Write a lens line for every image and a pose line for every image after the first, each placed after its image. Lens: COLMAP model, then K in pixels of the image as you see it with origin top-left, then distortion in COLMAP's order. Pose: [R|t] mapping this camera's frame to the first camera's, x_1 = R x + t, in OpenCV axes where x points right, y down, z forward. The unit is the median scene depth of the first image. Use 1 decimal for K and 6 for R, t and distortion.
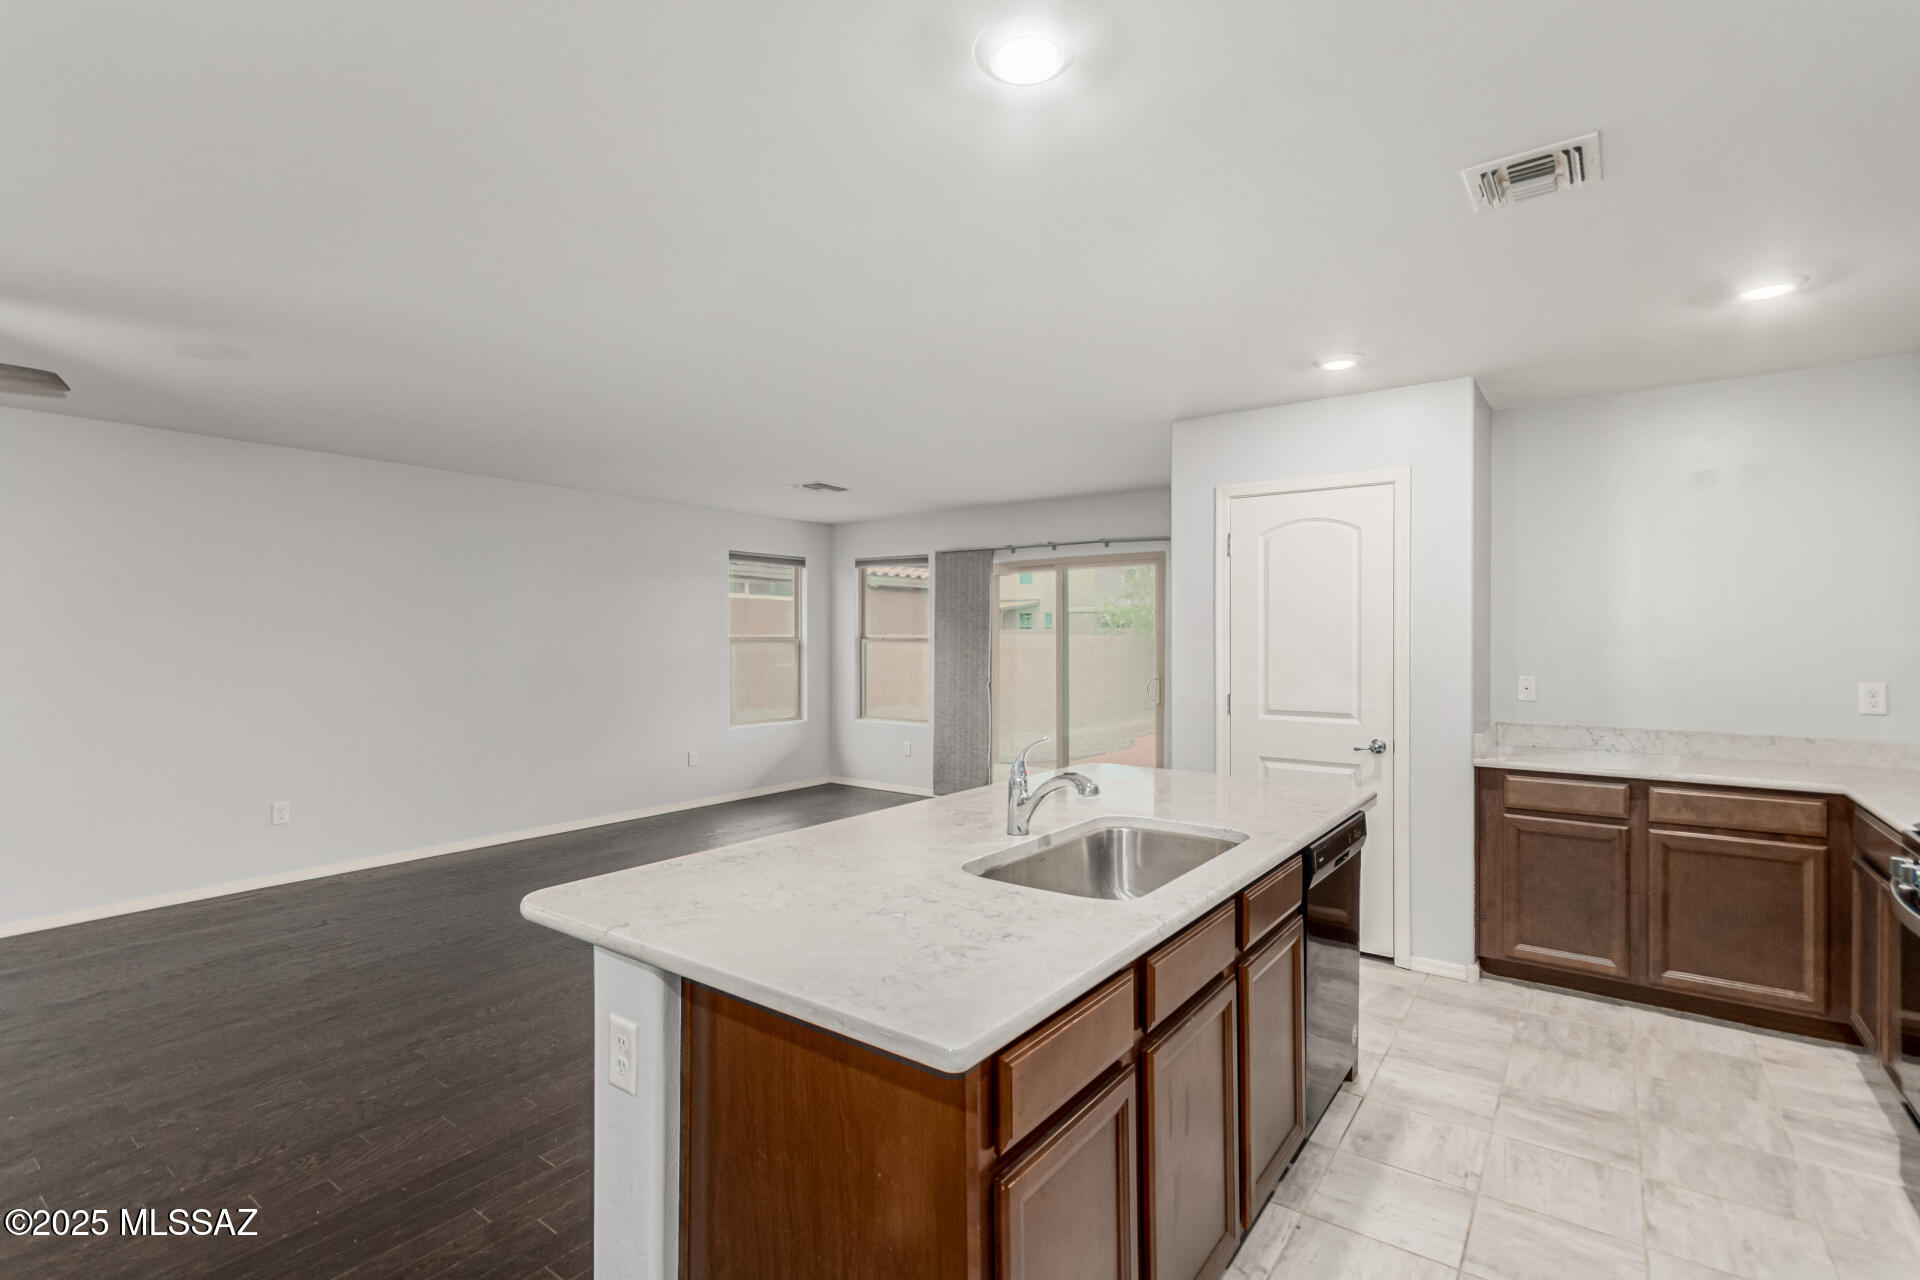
lens RADIAL K [[890.7, 0, 958.4], [0, 890.7, 638.6], [0, 0, 1]] dist [0.001452, 0.001609]
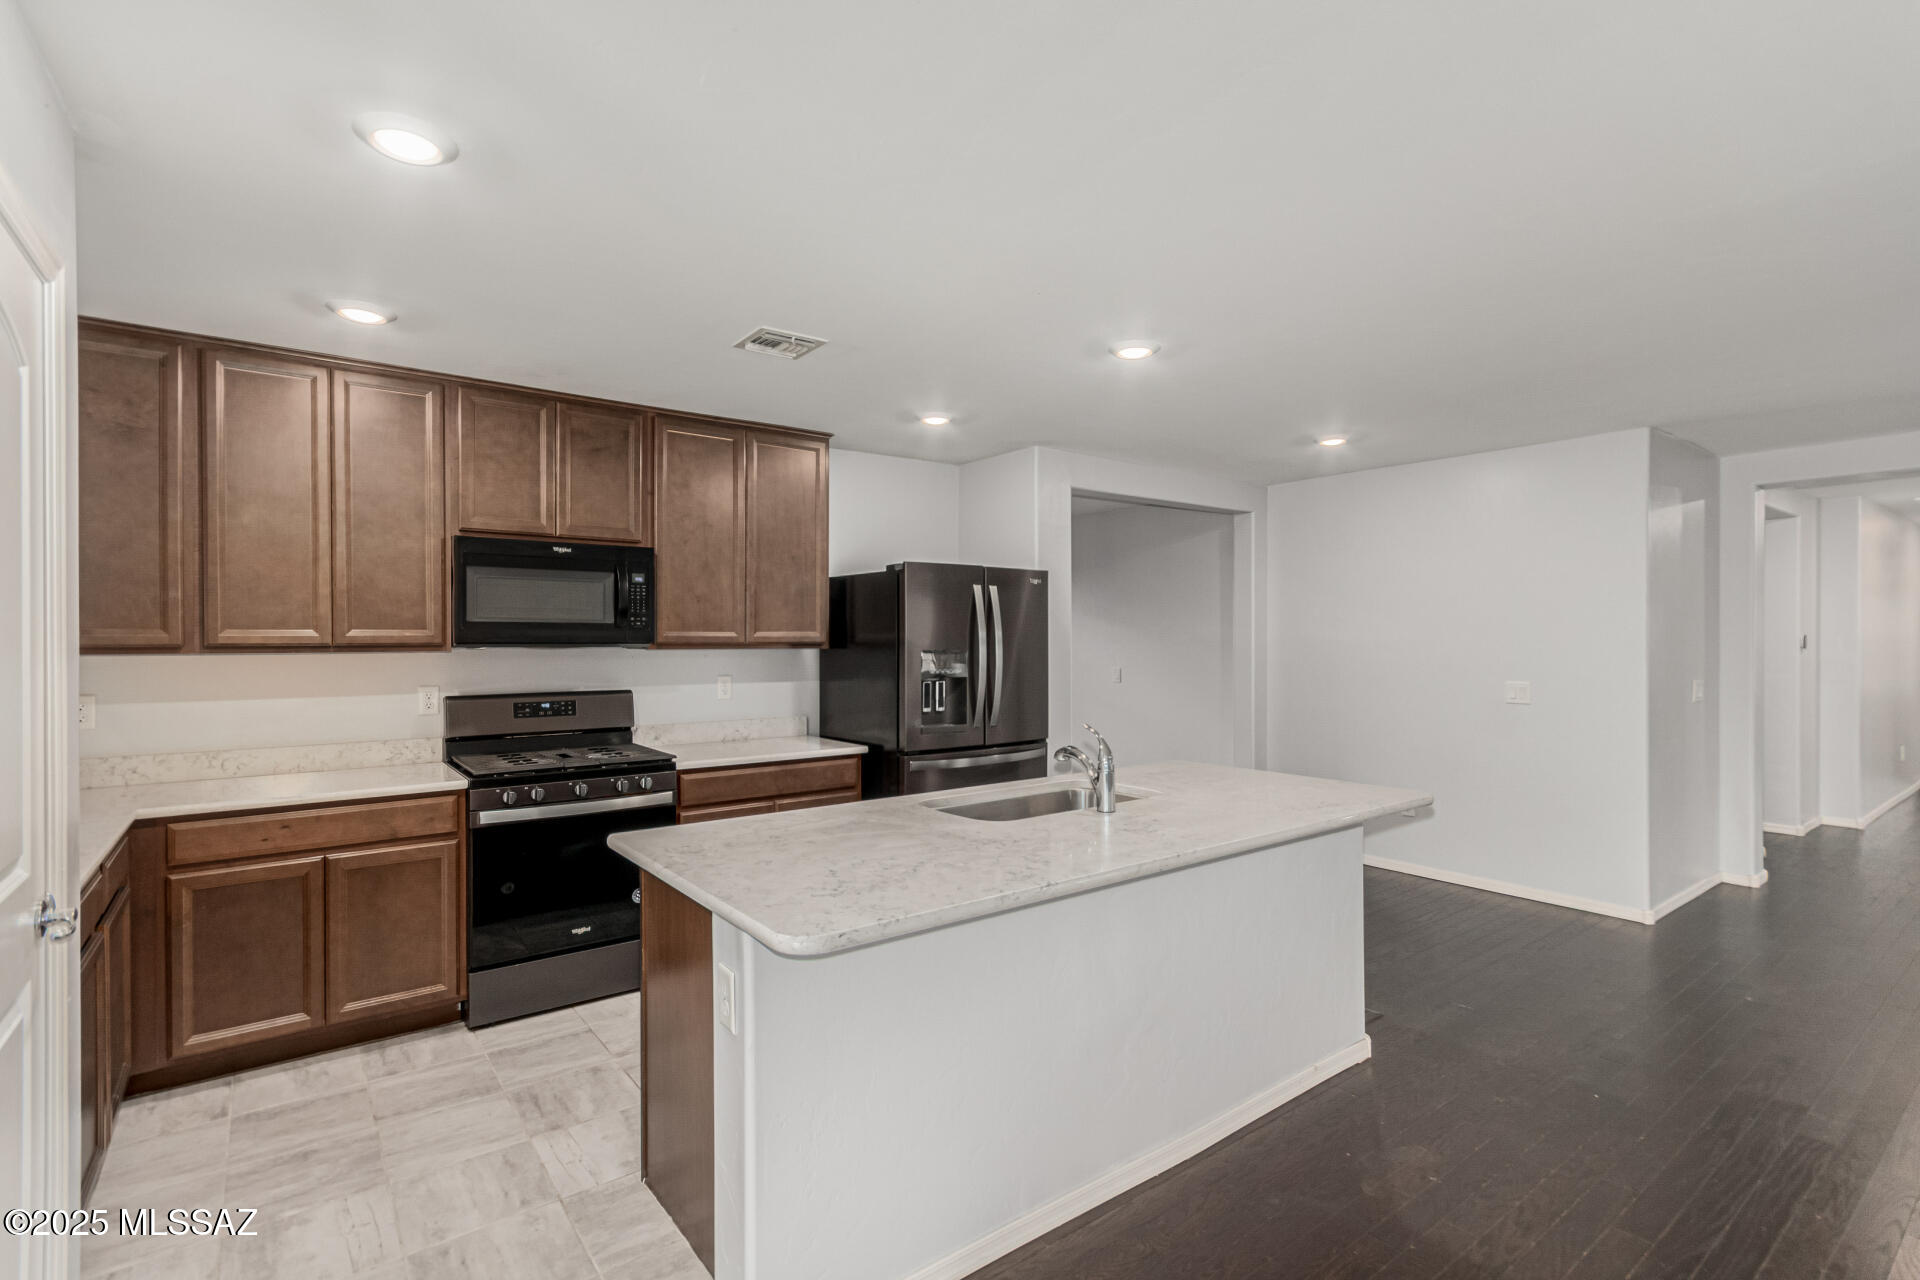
lens RADIAL K [[890.7, 0, 954.2], [0, 890.7, 645.5], [0, 0, 1]] dist [0.001452, 0.001609]
pose [[-0.959210, -0.000335, 0.282694, -0.038190], [0.003557, 0.999906, 0.013256, -0.007398], [-0.282672, 0.013721, -0.959119, 1.147330]]
